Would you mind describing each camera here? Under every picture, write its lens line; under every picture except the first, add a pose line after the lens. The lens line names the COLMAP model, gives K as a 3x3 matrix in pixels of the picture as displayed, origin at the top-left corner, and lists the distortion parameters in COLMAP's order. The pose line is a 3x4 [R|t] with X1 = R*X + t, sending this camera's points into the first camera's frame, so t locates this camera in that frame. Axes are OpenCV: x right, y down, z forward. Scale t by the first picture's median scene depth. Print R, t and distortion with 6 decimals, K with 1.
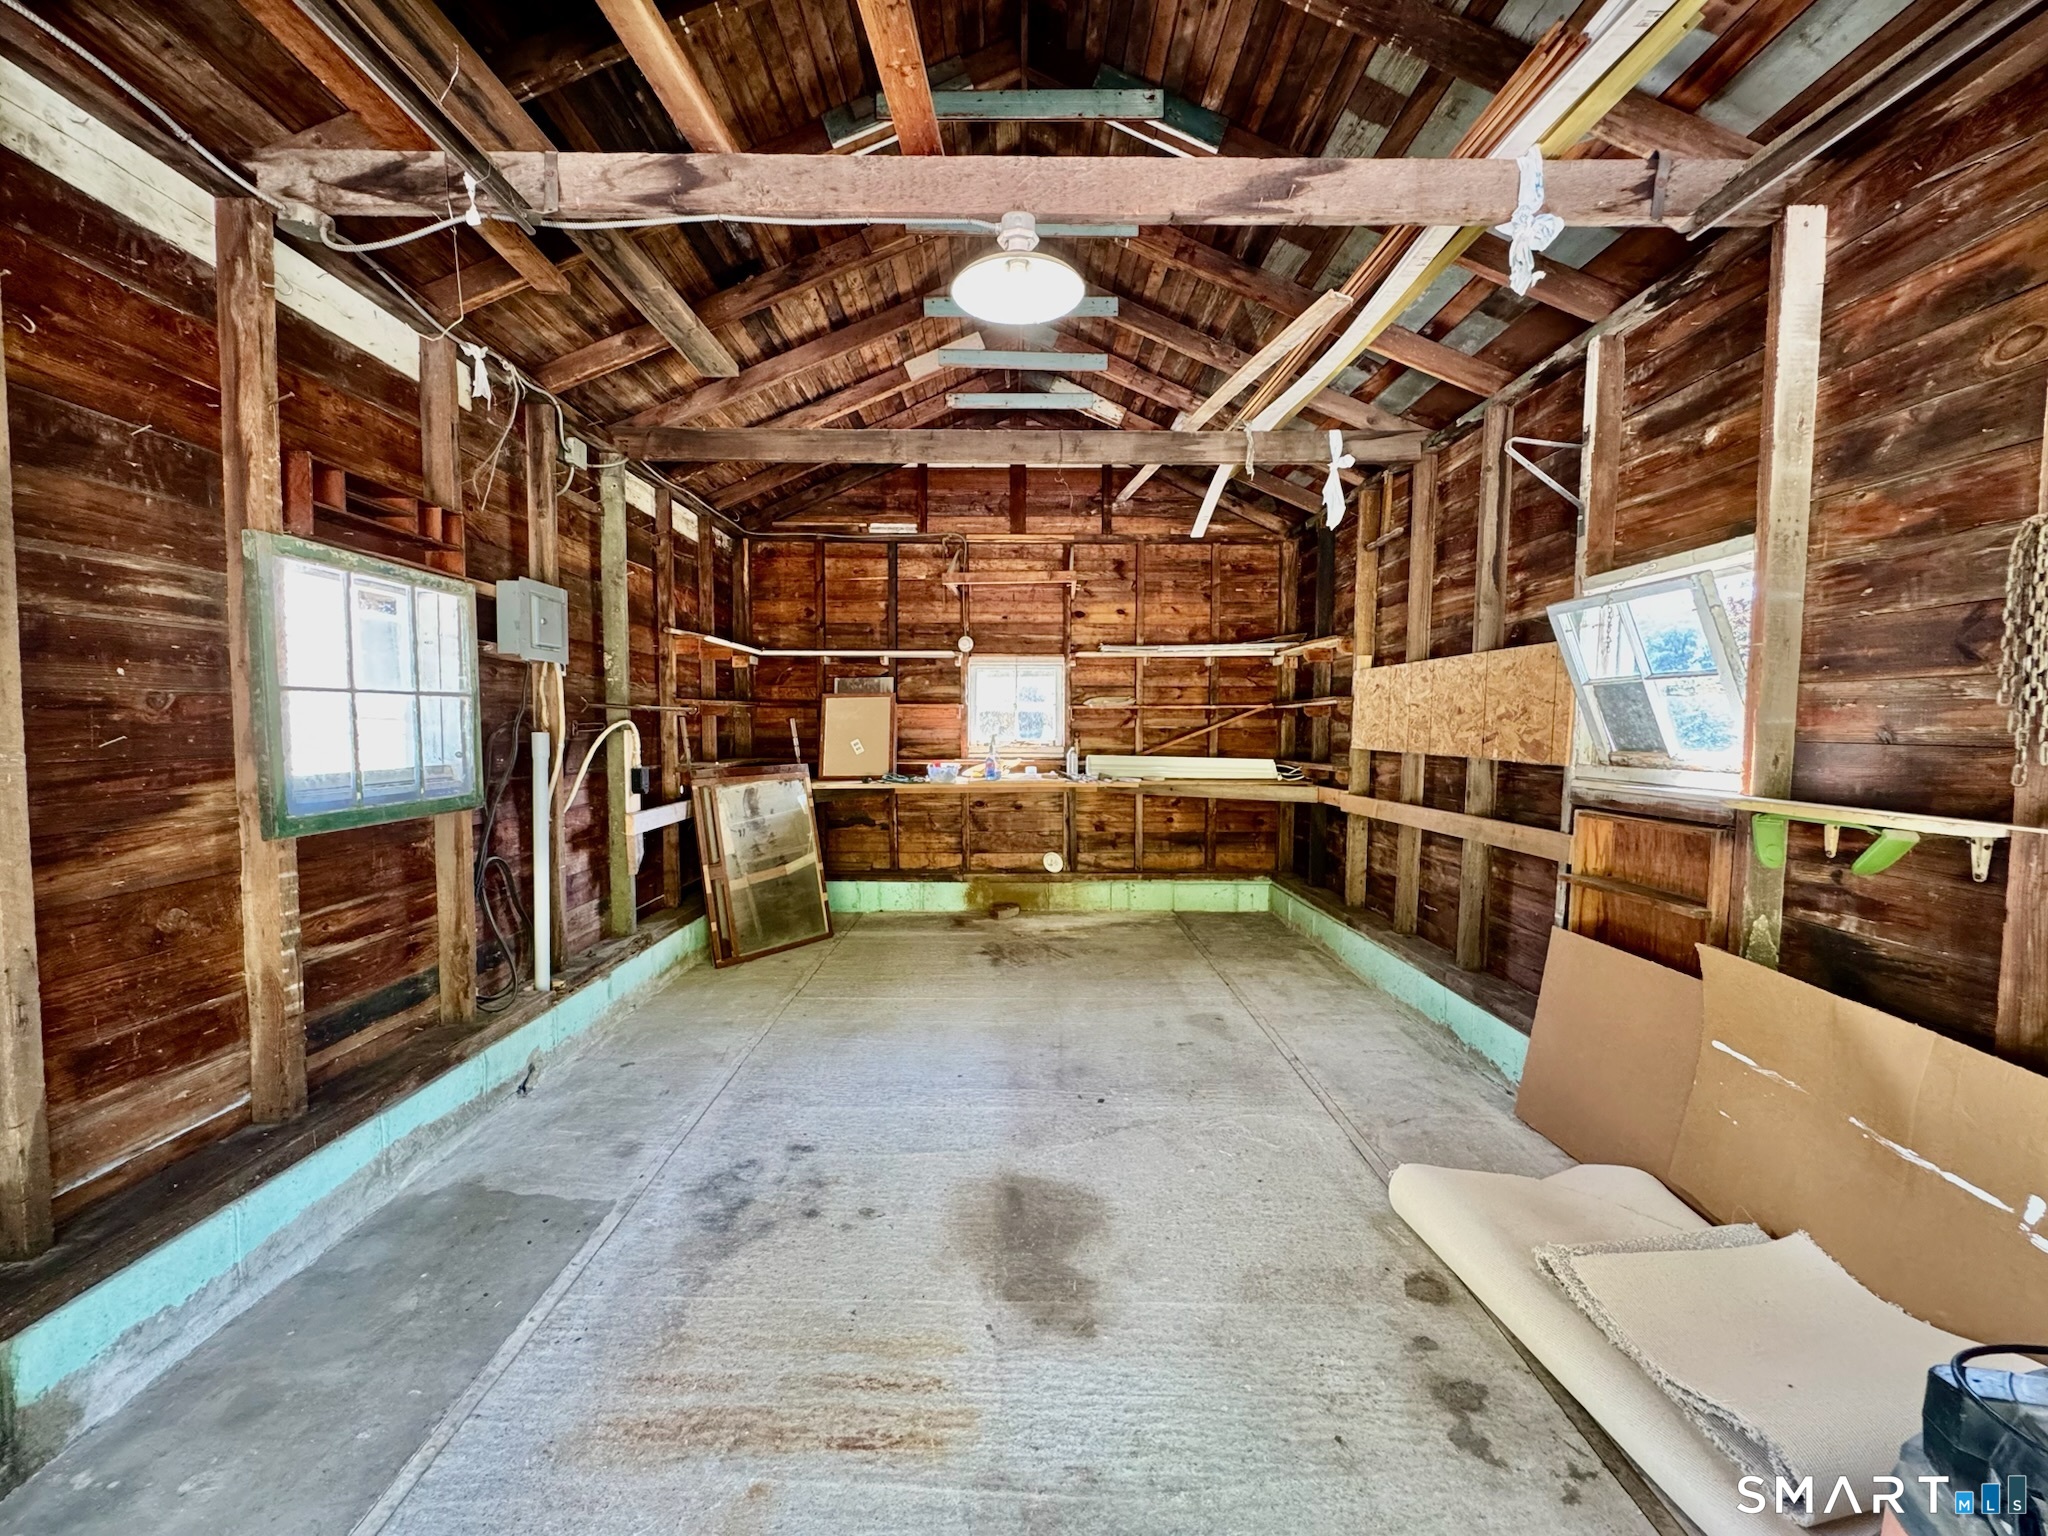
lens RADIAL K [[834.7, 0, 1020.6], [0, 834.7, 771.7], [0, 0, 1]] dist [-0.001912, 0.000294]
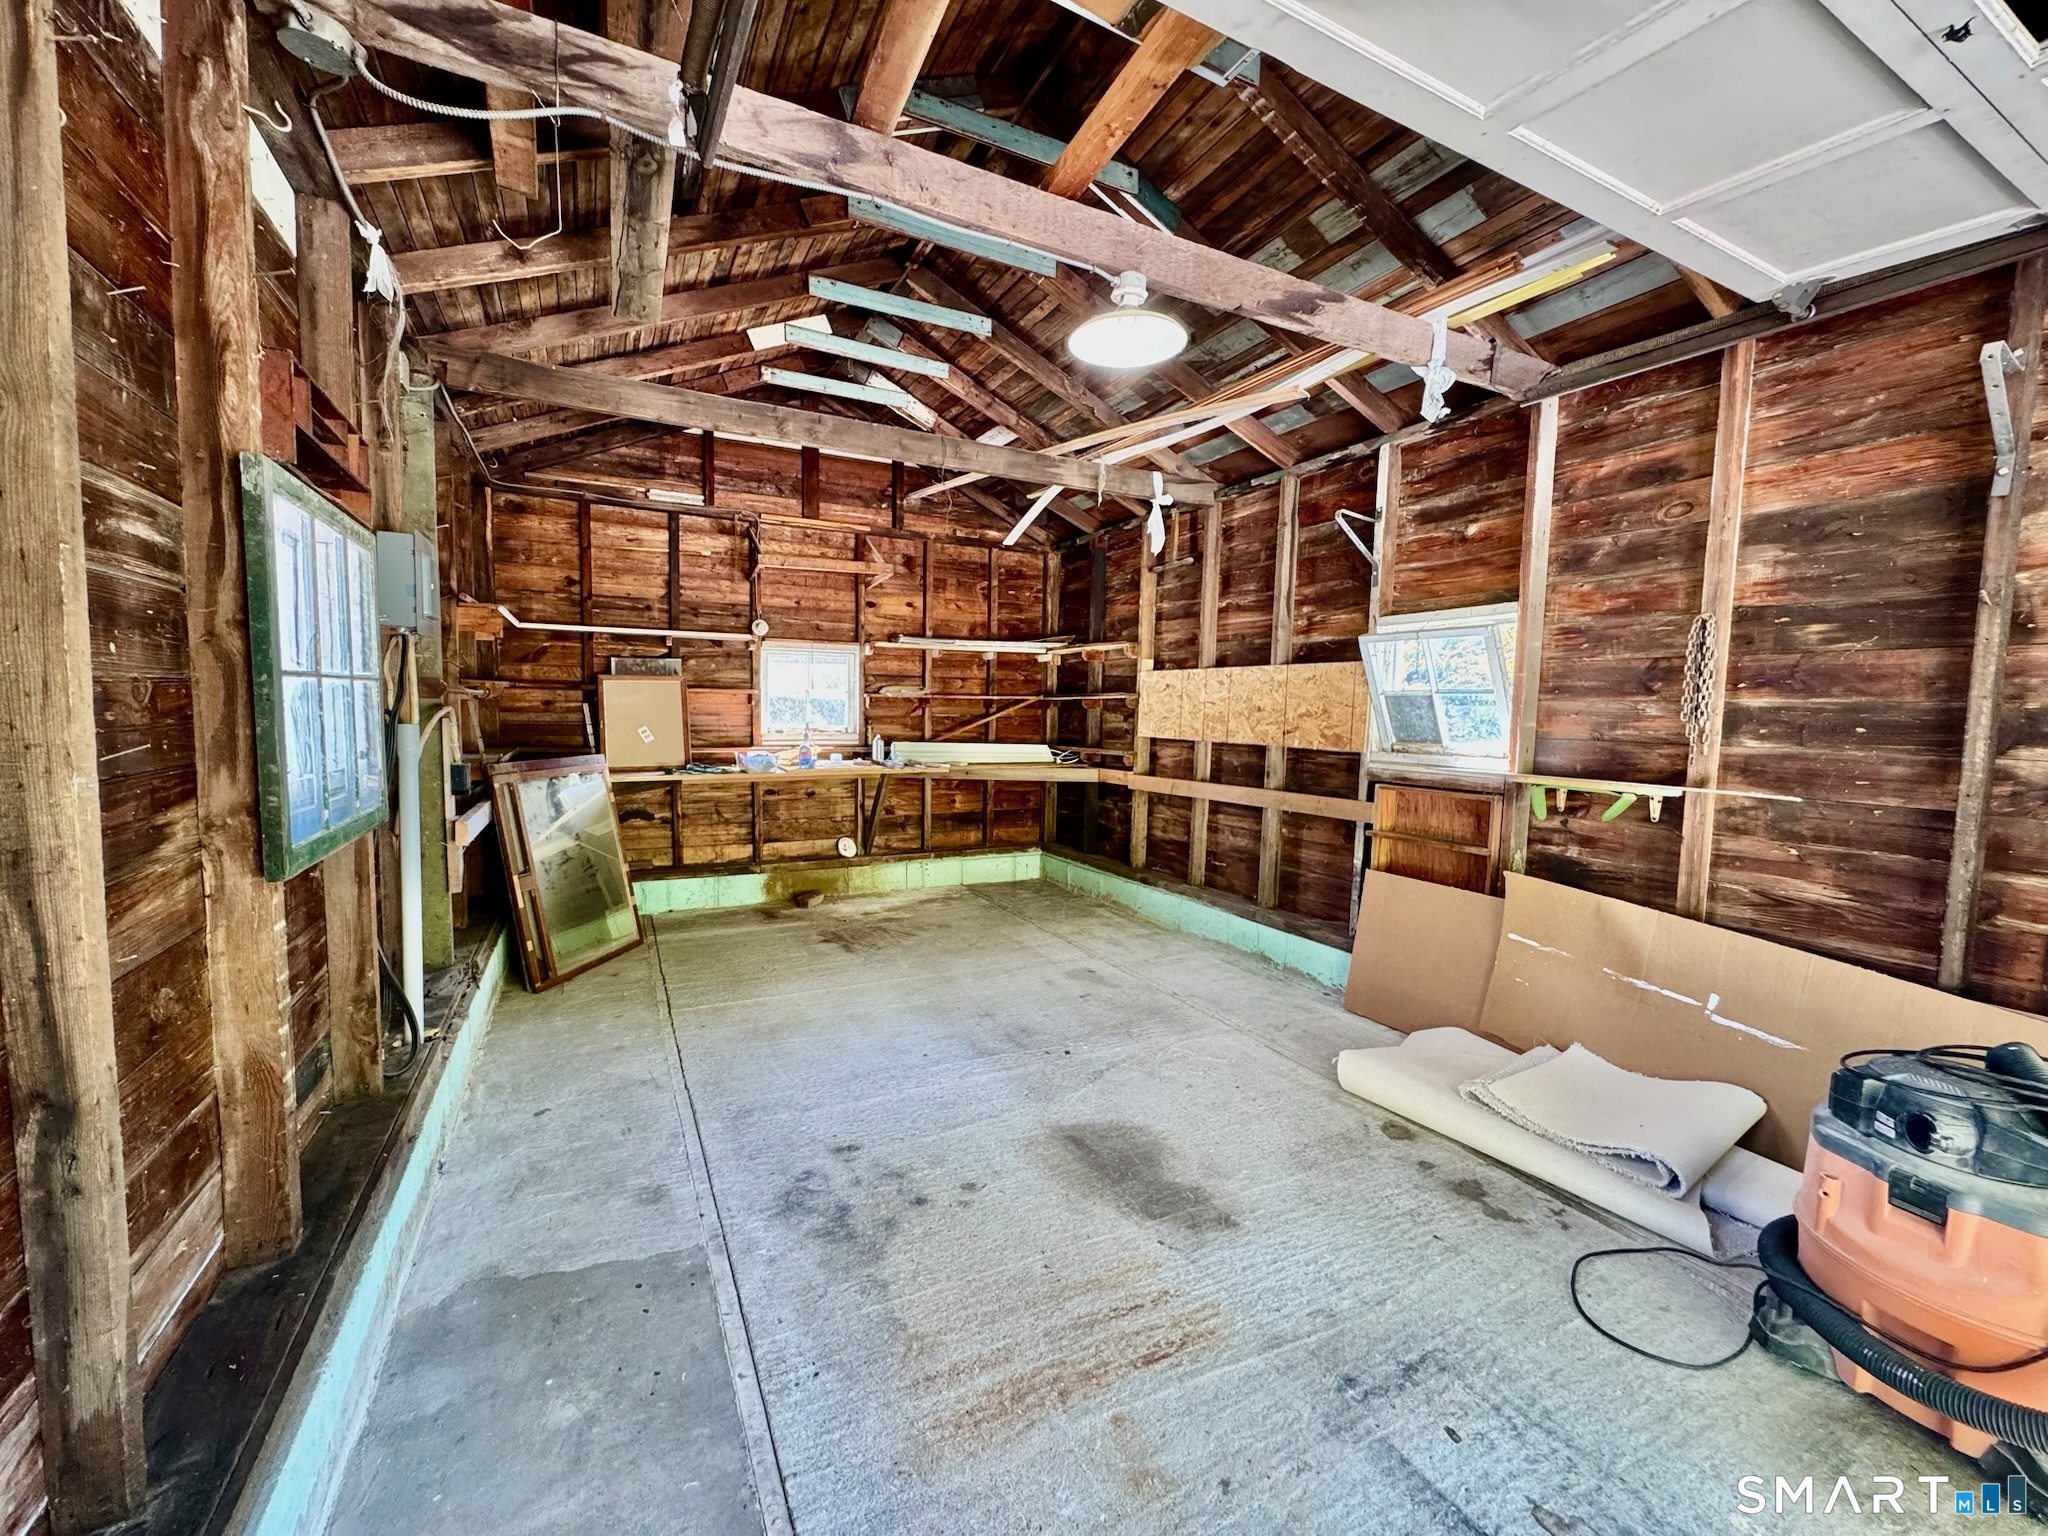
lens RADIAL K [[834.7, 0, 945.6], [0, 834.7, 769.1], [0, 0, 1]] dist [-0.001912, 0.000294]
pose [[0.896612, -0.021686, 0.442285, -0.624218], [0.010971, 0.999581, 0.026771, -0.026140], [-0.442680, -0.019151, 0.896475, 0.073154]]
